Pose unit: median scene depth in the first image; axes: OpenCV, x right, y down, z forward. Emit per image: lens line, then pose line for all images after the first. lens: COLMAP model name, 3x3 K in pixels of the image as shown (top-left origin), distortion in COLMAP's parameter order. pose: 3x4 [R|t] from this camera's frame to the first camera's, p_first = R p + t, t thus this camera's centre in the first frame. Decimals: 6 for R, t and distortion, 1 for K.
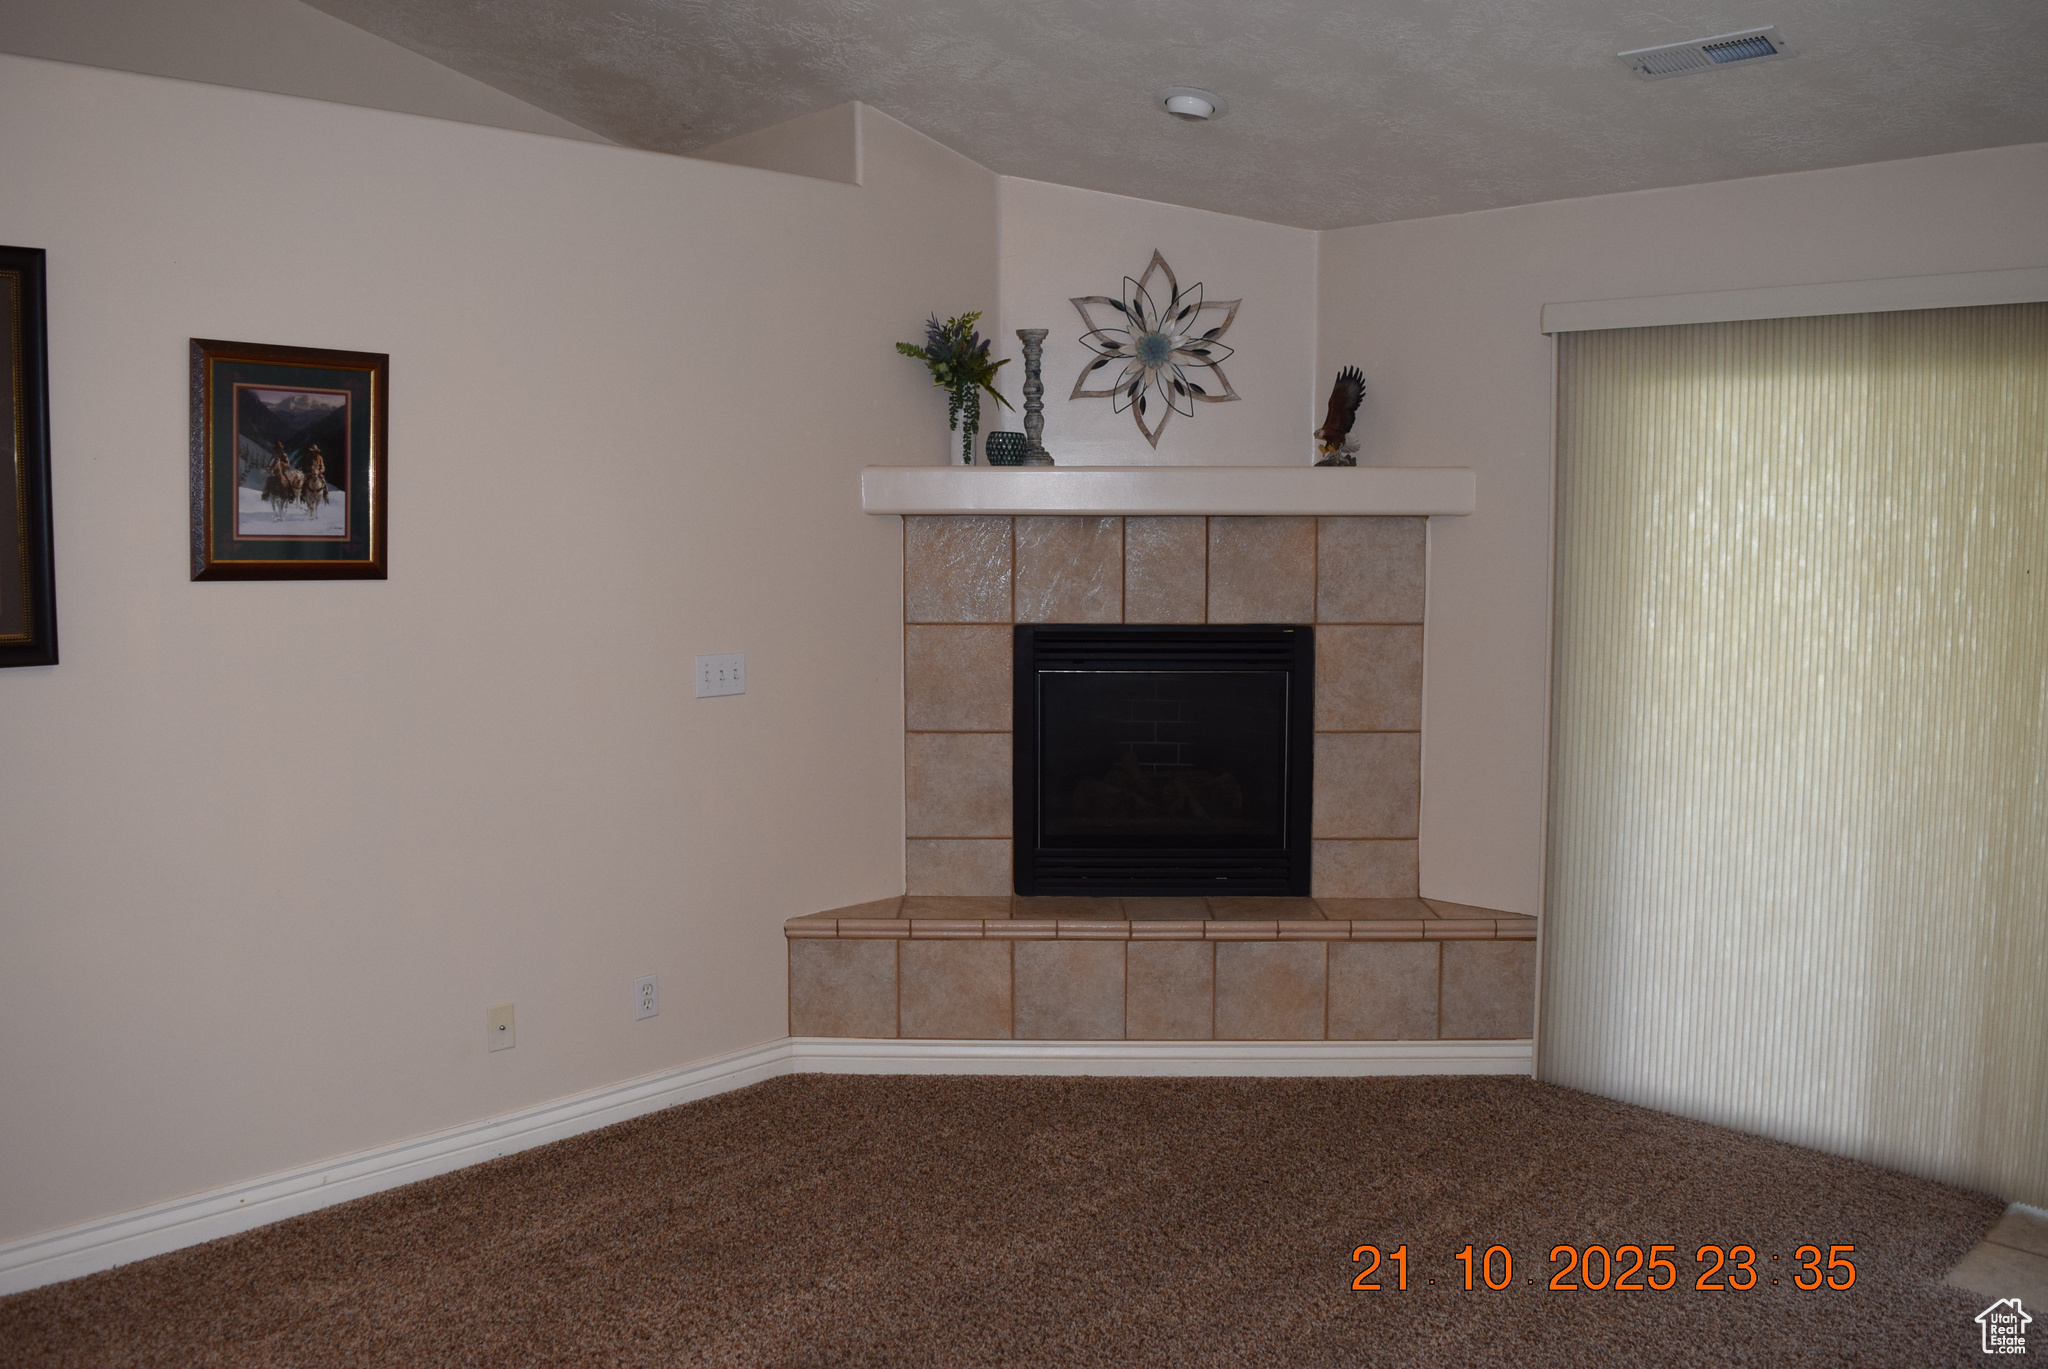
lens RADIAL K [[1650.2, 0, 1027.0], [0, 1650.2, 665.5], [0, 0, 1]] dist [-0.087516, 0.008524]
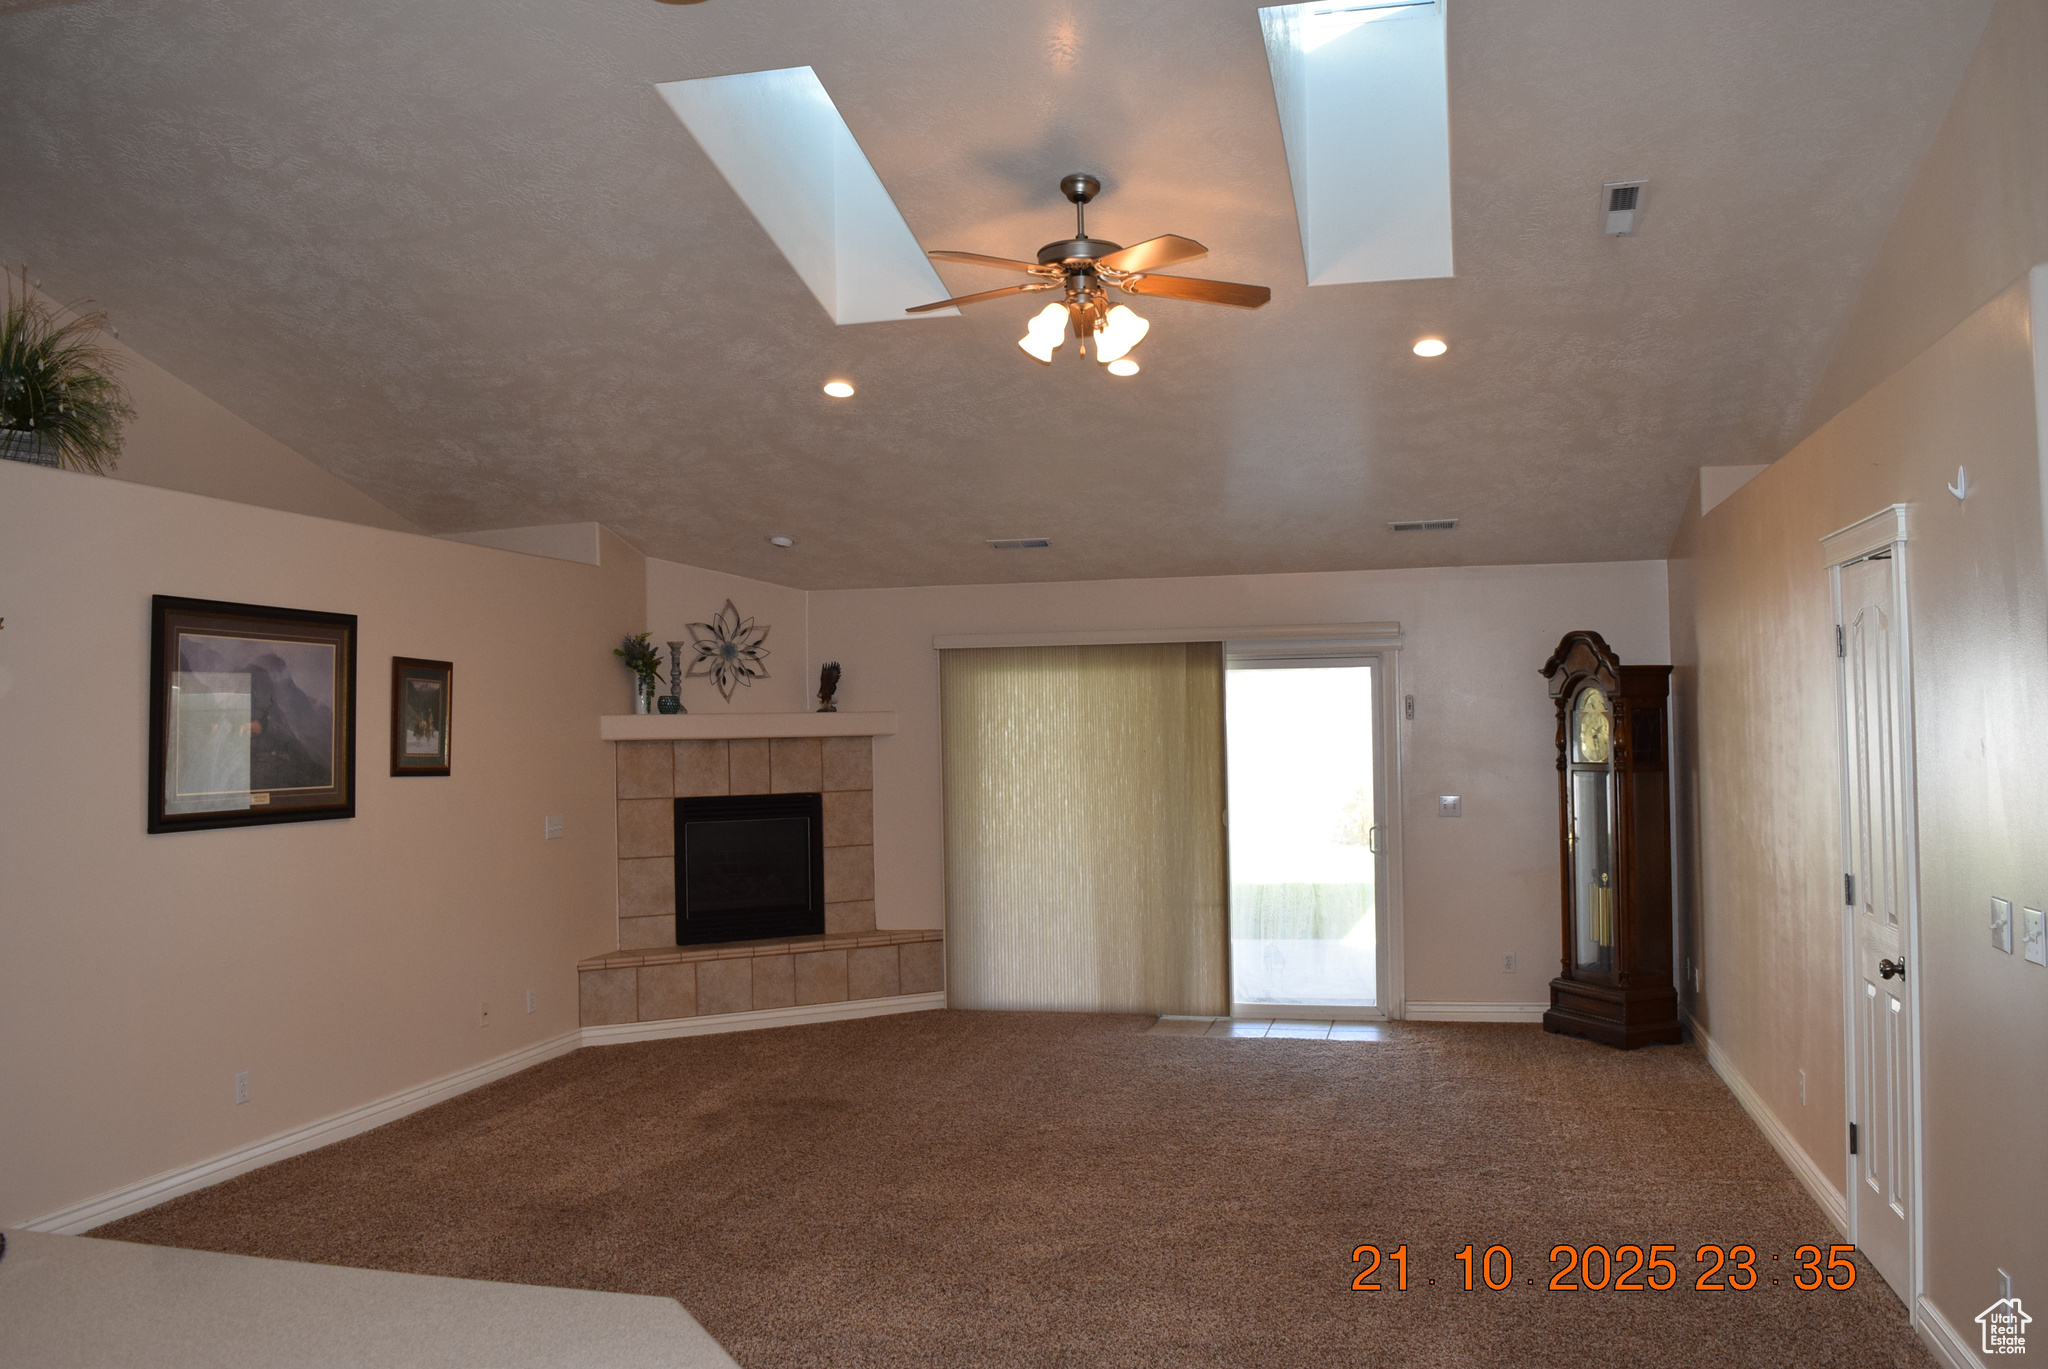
lens RADIAL K [[1650.2, 0, 1027.0], [0, 1650.2, 665.5], [0, 0, 1]] dist [-0.087516, 0.008524]
pose [[0.854102, 0.003017, 0.520097, -0.639053], [0.067954, 0.990764, -0.117341, 0.072403], [-0.515647, 0.135563, 0.846009, -0.808576]]
